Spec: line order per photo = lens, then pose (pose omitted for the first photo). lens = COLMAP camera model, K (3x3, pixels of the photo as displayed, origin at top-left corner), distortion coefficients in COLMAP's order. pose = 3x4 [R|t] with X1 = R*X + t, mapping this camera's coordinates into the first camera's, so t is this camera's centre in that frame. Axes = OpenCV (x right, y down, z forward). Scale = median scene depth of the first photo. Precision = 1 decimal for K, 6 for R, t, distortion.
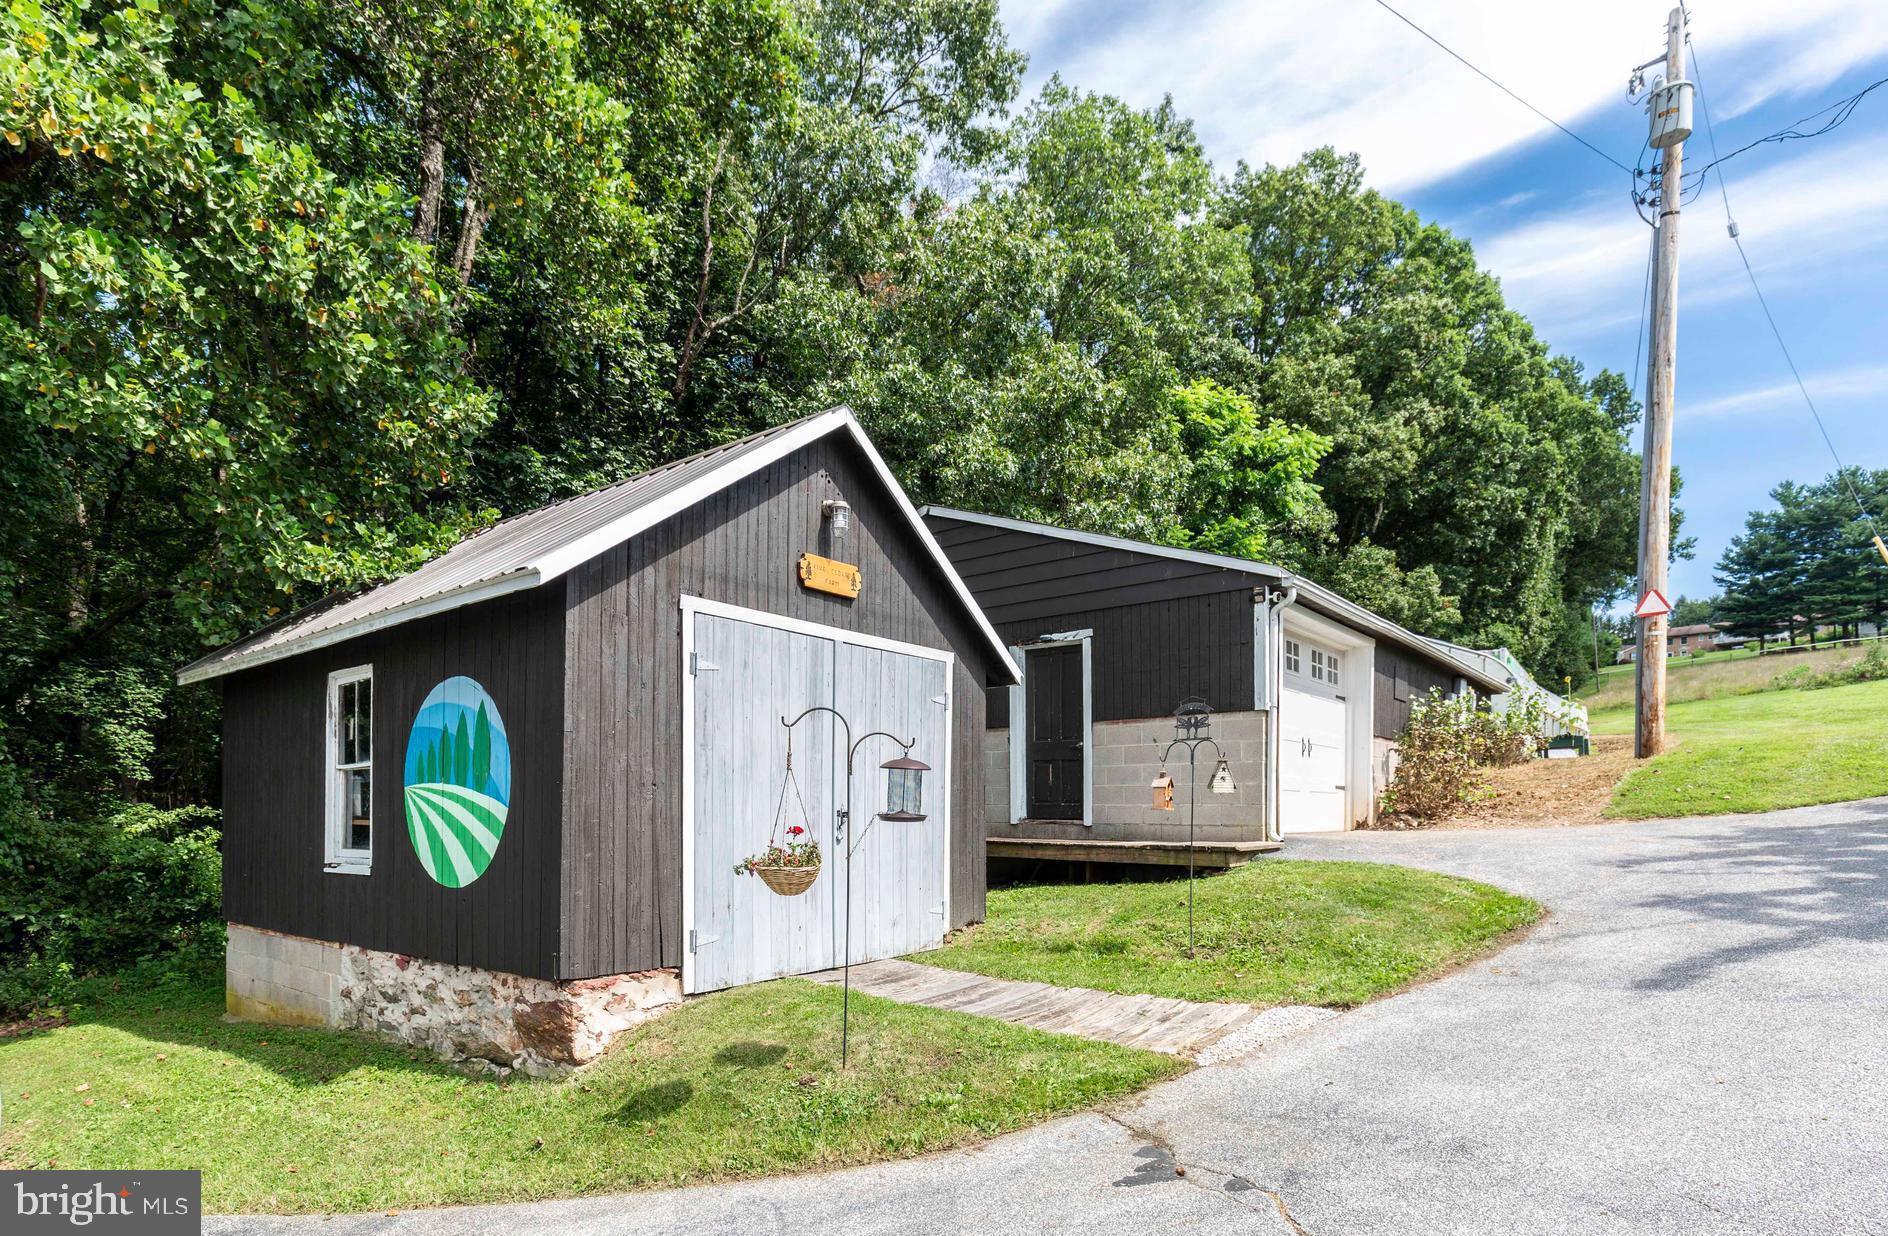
lens RADIAL K [[984.0, 0, 851.2], [0, 984.0, 802.1], [0, 0, 1]] dist [0.000240, 0.000188]
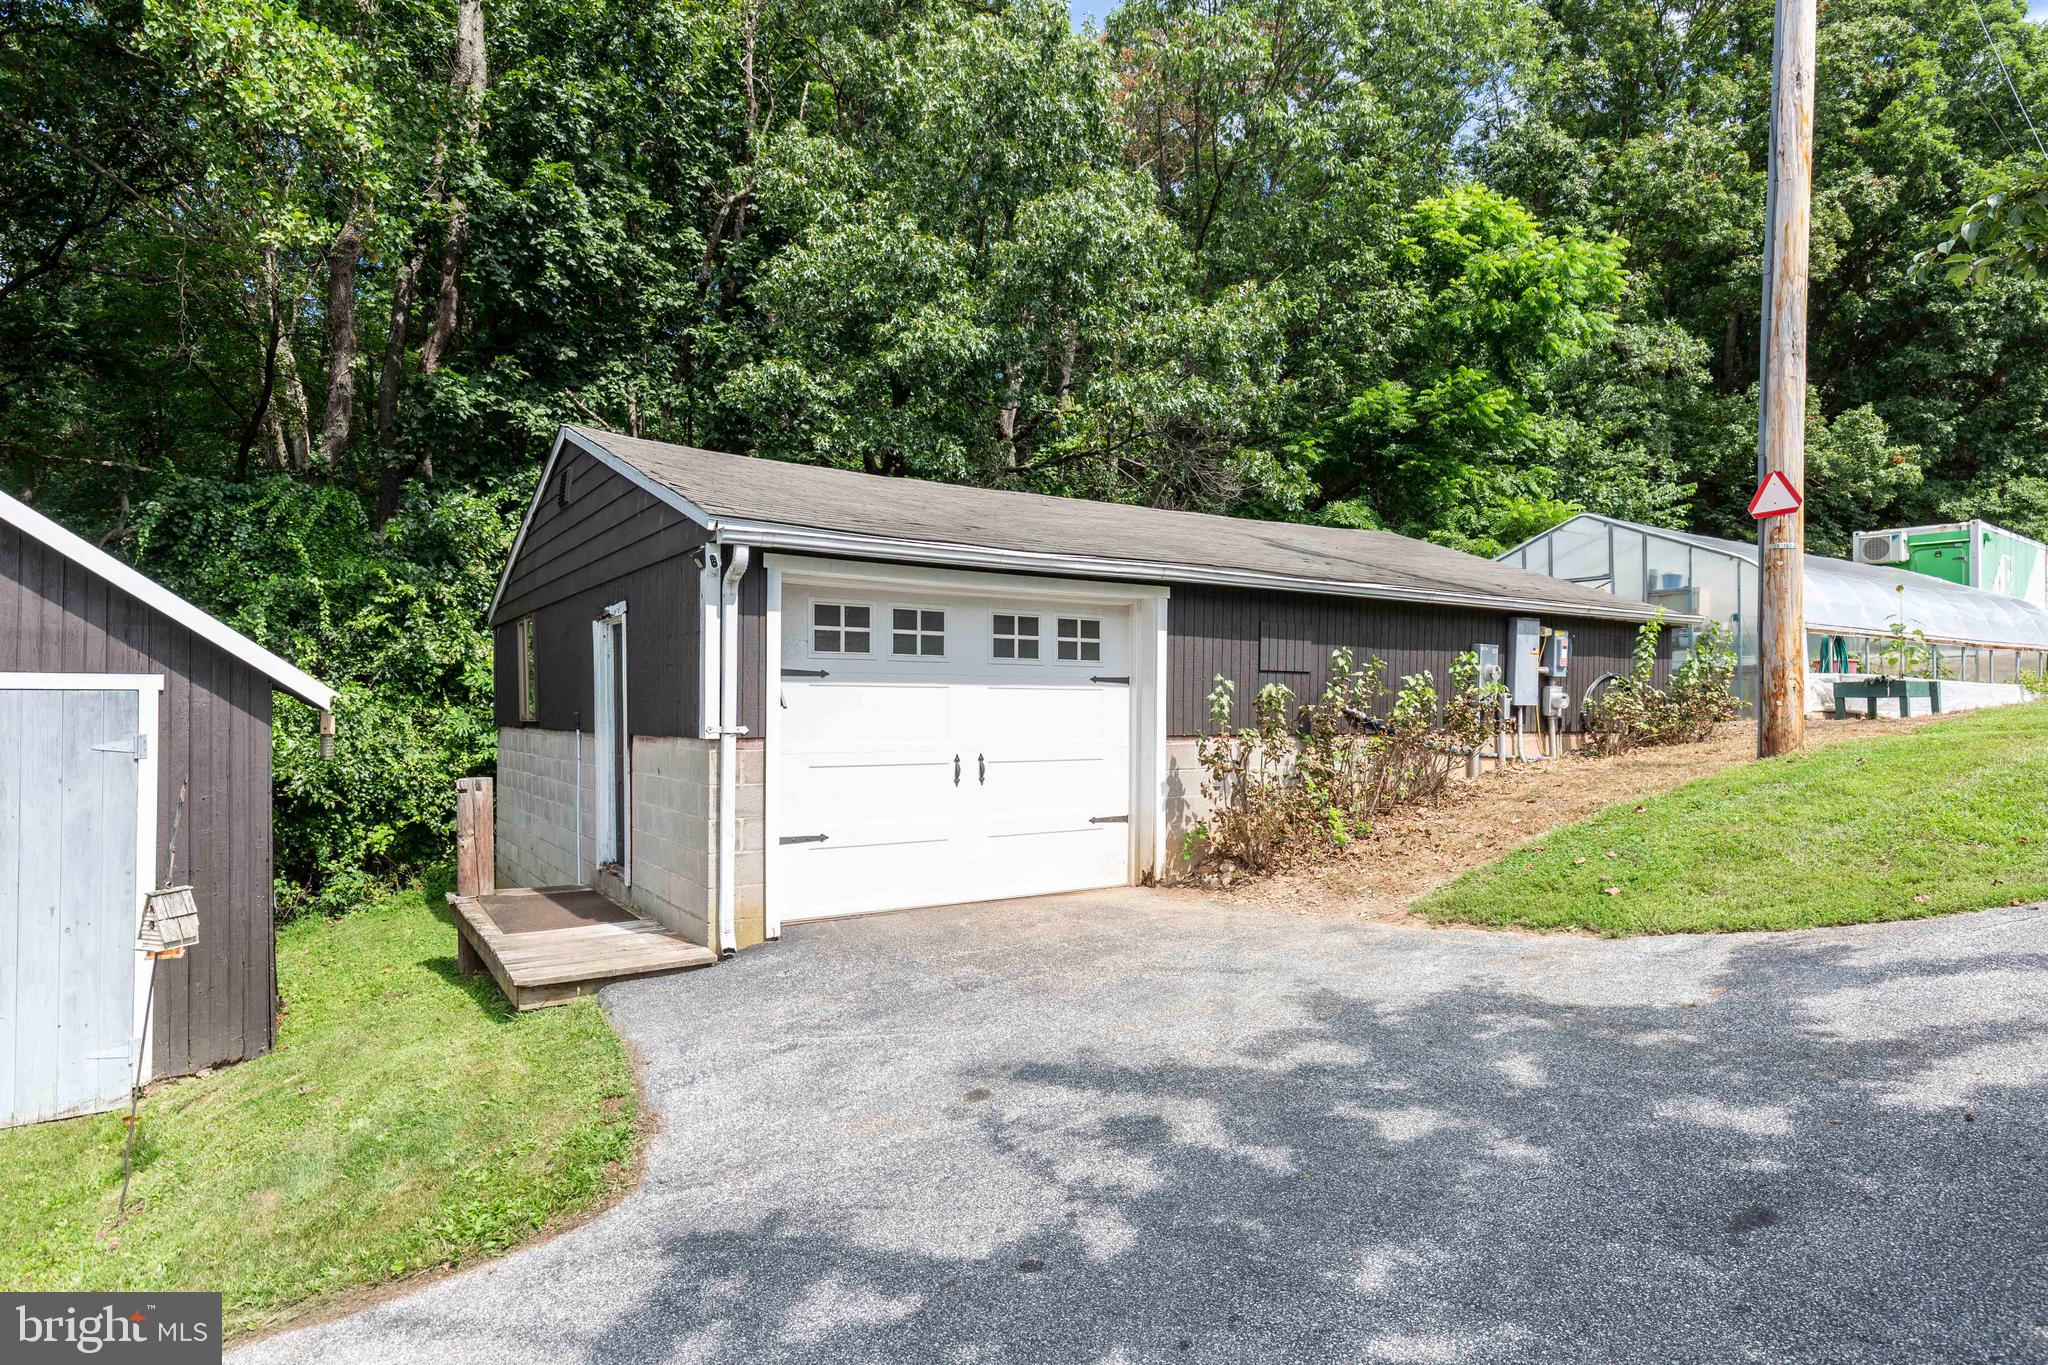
lens RADIAL K [[1099.7, 0, 1025.9], [0, 1099.7, 689.8], [0, 0, 1]] dist [0.008265, -0.000864]
pose [[0.966417, -0.009359, -0.256810, 0.213574], [0.005414, 0.999856, -0.016065, -0.030162], [0.256924, 0.014135, 0.966328, 0.098136]]
